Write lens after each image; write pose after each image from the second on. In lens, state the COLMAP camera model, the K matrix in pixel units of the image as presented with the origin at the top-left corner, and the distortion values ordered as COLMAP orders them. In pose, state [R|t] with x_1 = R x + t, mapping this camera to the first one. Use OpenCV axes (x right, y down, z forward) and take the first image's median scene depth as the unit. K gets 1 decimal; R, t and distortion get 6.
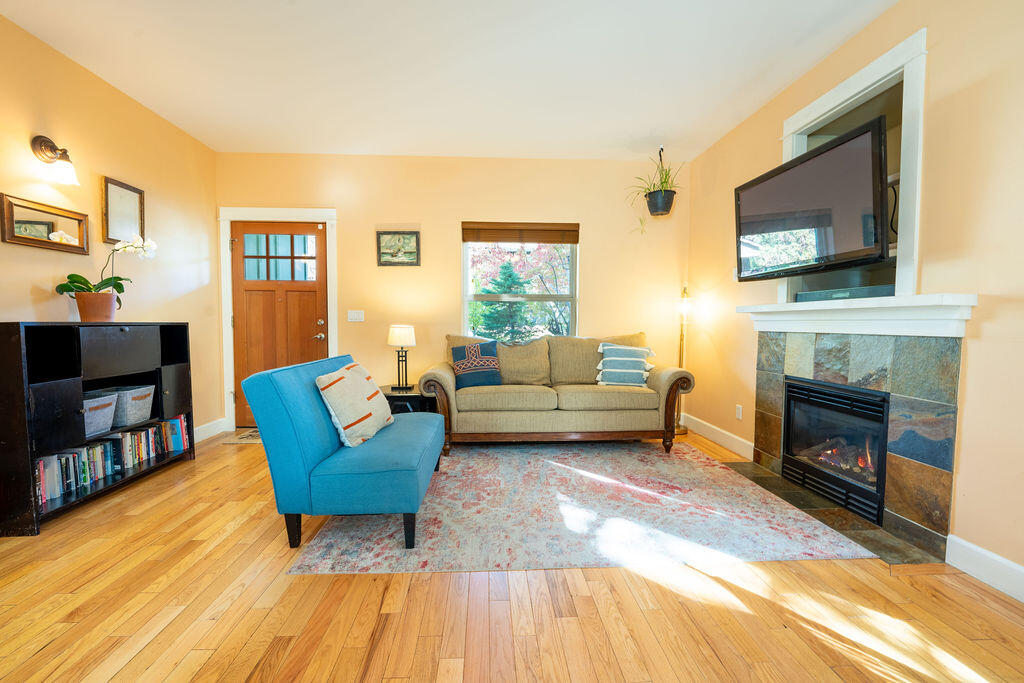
lens RADIAL K [[379.2, 0, 508.5], [0, 379.2, 349.7], [0, 0, 1]] dist [-0.000989, 0.000064]
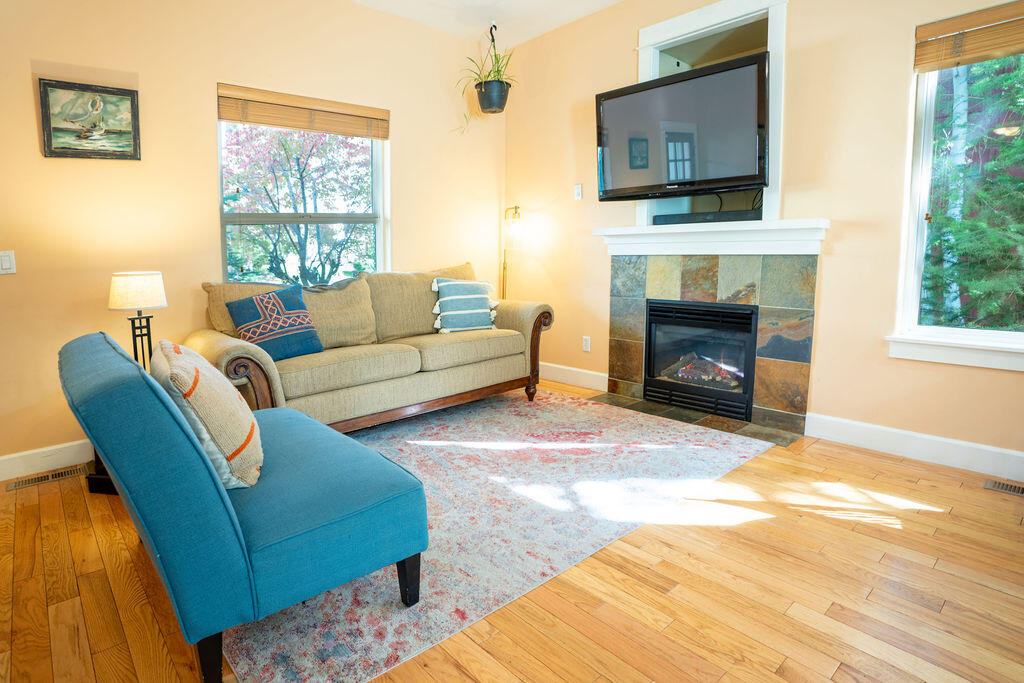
lens RADIAL K [[516.4, 0, 449.8], [0, 516.4, 339.4], [0, 0, 1]] dist [-0.014135, -0.000095]
pose [[0.823717, -0.128114, 0.552338, -0.485251], [0.072240, 0.989913, 0.121874, -0.031901], [-0.562381, -0.060489, 0.824663, 0.184882]]
